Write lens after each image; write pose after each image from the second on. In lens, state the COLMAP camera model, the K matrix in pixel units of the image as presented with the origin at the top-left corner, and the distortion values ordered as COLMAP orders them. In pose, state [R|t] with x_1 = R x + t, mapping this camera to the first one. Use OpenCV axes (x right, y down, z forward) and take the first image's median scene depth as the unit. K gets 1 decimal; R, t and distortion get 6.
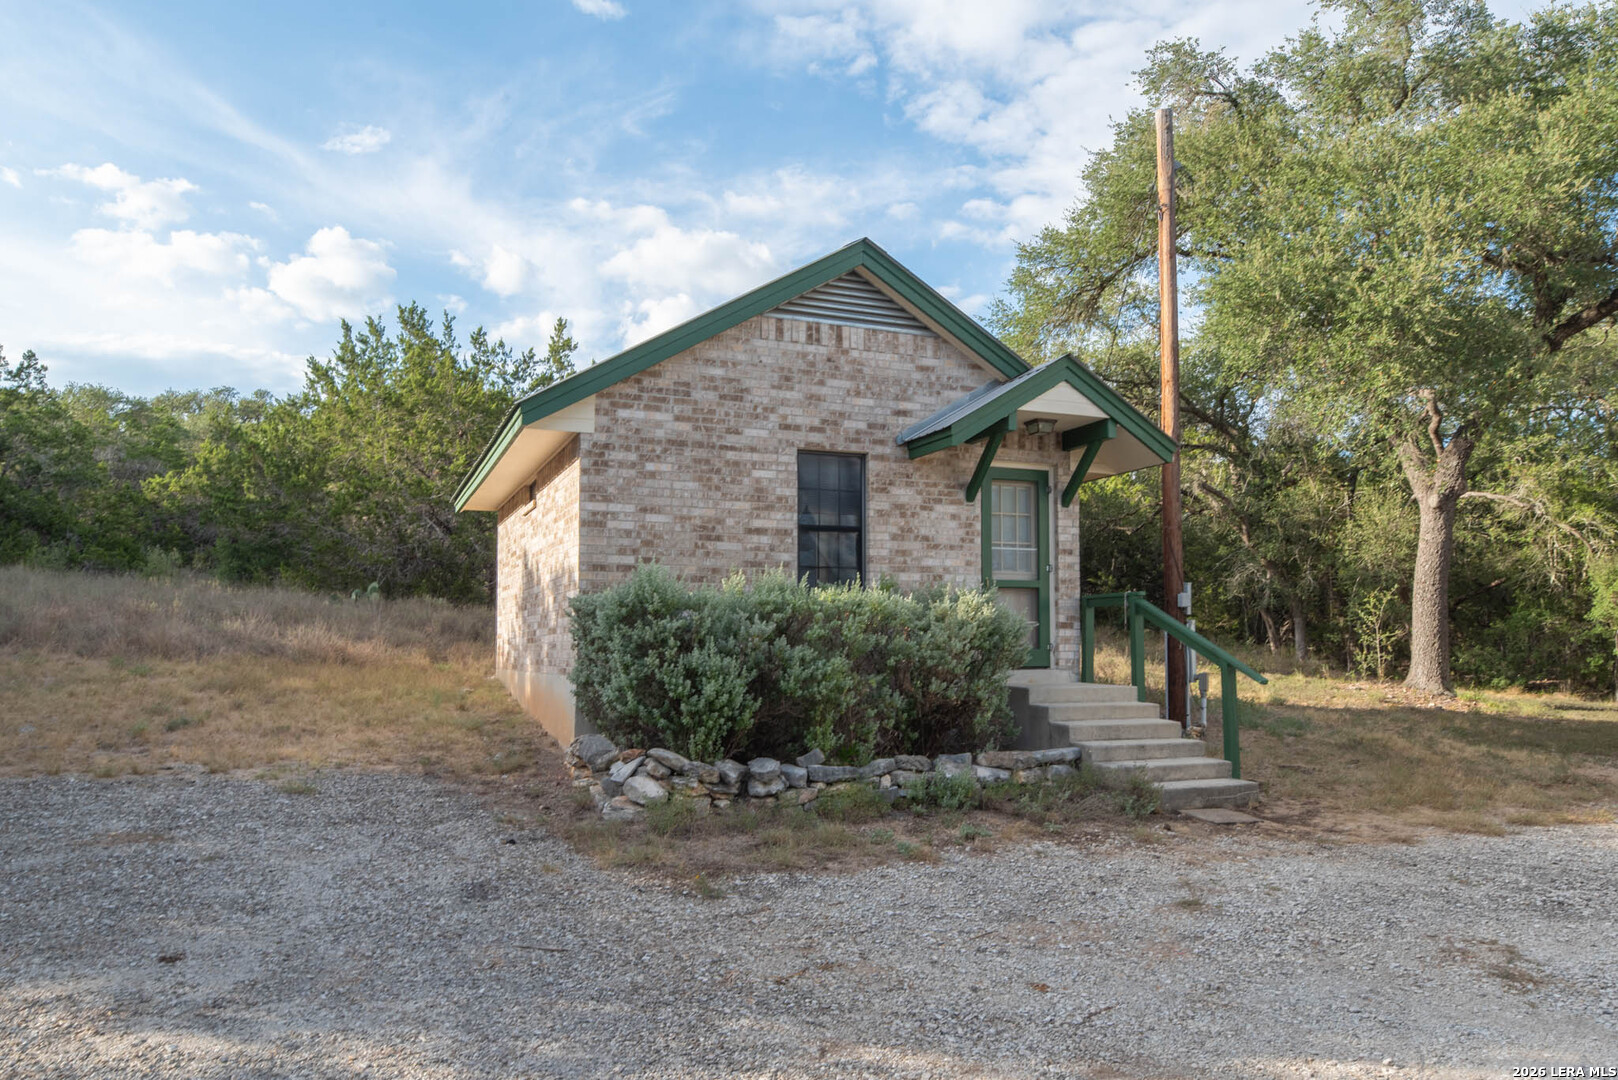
lens RADIAL K [[1102.8, 0, 812.5], [0, 1102.8, 616.8], [0, 0, 1]] dist [-0.005963, 0.003225]
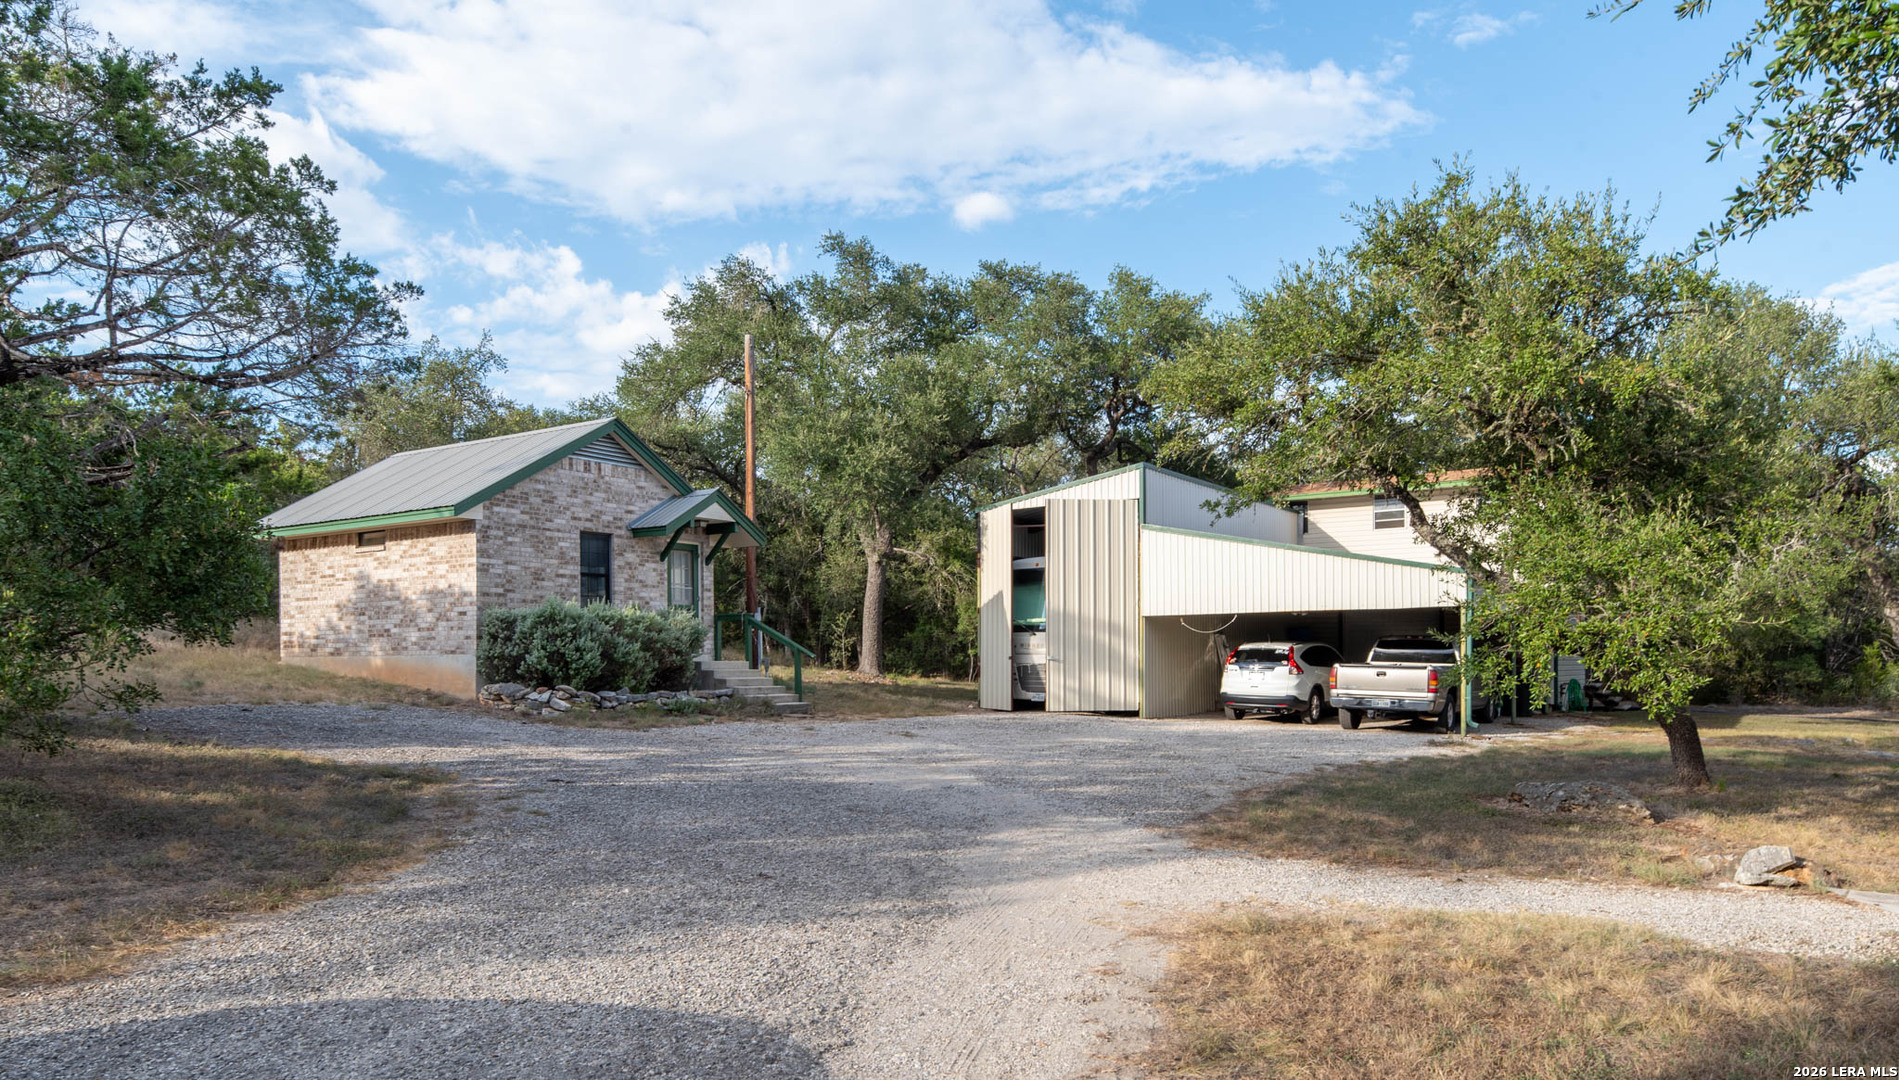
lens RADIAL K [[1244.6, 0, 949.5], [0, 1244.6, 540.0], [0, 0, 1]] dist [-0.000387, 0.000595]
pose [[0.832451, 0.052020, 0.551652, -0.616374], [-0.012780, 0.997121, -0.074741, 0.008532], [-0.553951, 0.055168, 0.830719, -1.008236]]
